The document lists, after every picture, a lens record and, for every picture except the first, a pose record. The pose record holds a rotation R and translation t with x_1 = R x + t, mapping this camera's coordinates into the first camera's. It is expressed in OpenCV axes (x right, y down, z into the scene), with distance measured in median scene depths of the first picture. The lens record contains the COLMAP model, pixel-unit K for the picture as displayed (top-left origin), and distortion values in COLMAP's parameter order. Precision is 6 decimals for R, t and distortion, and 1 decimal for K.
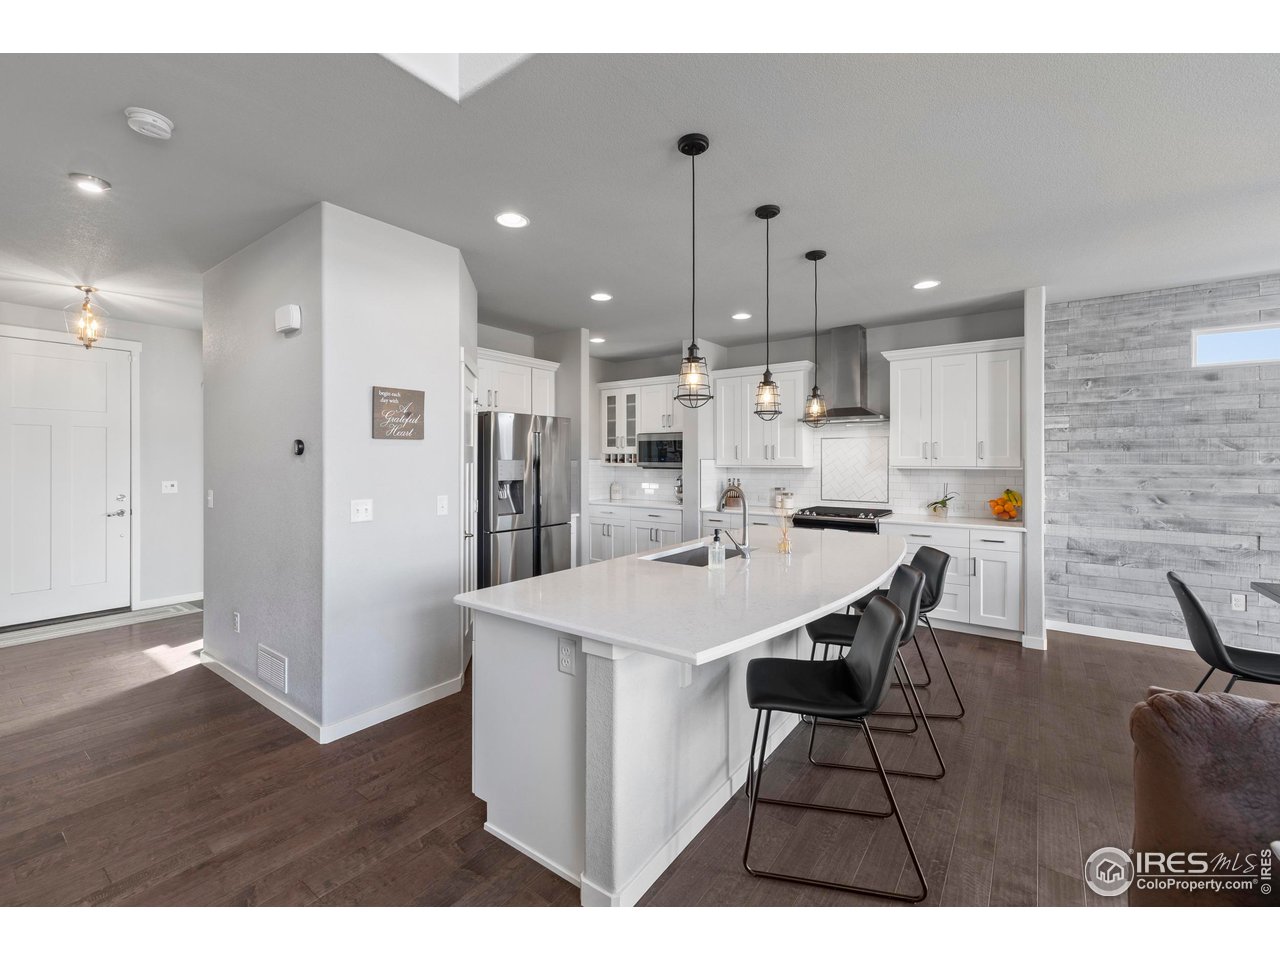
lens RADIAL K [[537.4, 0, 642.9], [0, 537.4, 471.0], [0, 0, 1]] dist [-0.000445, 0.000026]
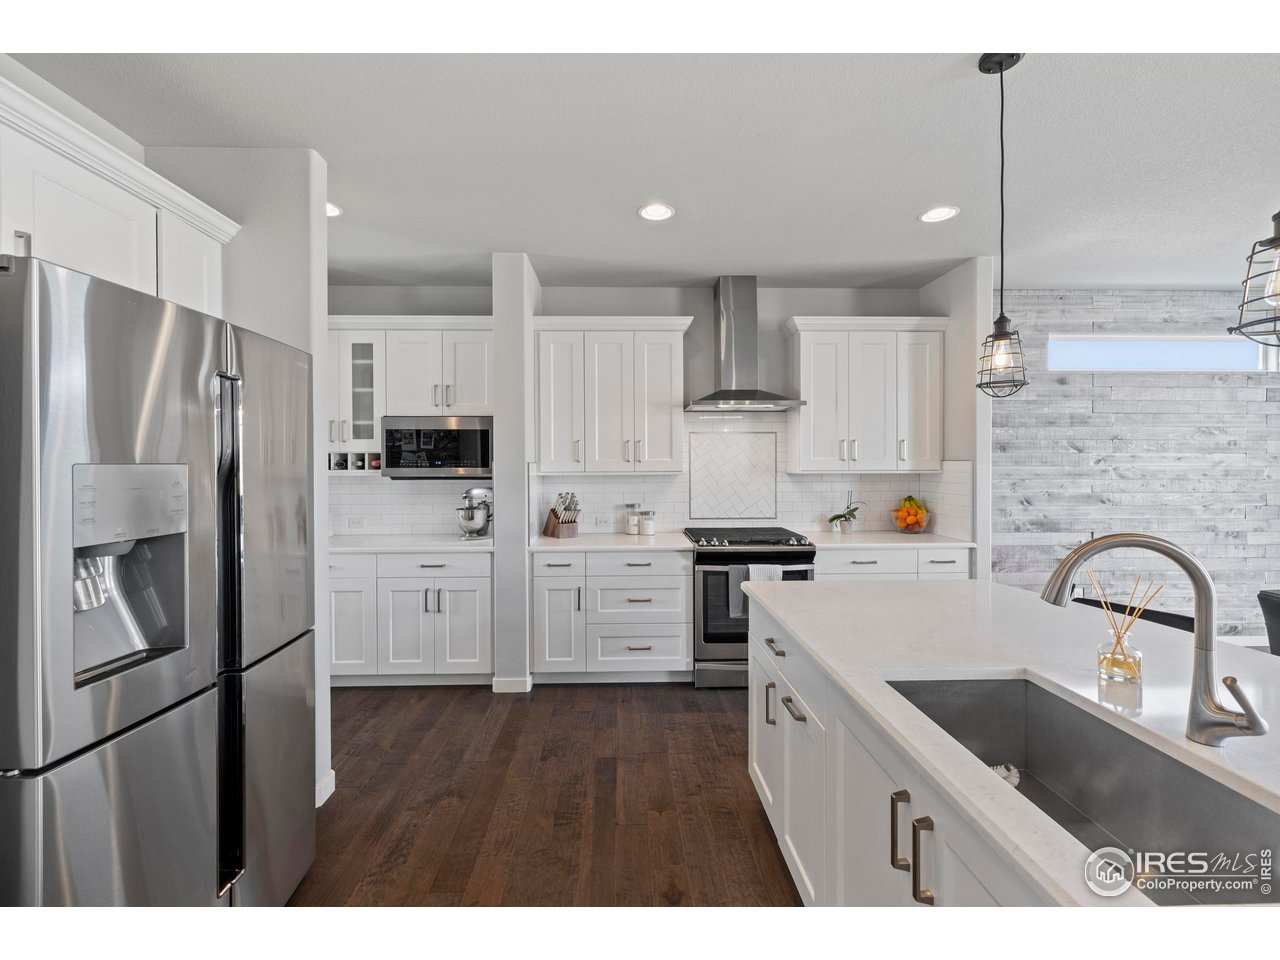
lens RADIAL K [[537.4, 0, 637.1], [0, 537.4, 469.5], [0, 0, 1]] dist [-0.000445, 0.000026]
pose [[0.796355, -0.010393, 0.604740, -0.201238], [0.016375, 0.999856, -0.004380, -0.012723], [-0.604608, 0.013391, 0.796411, 0.617196]]
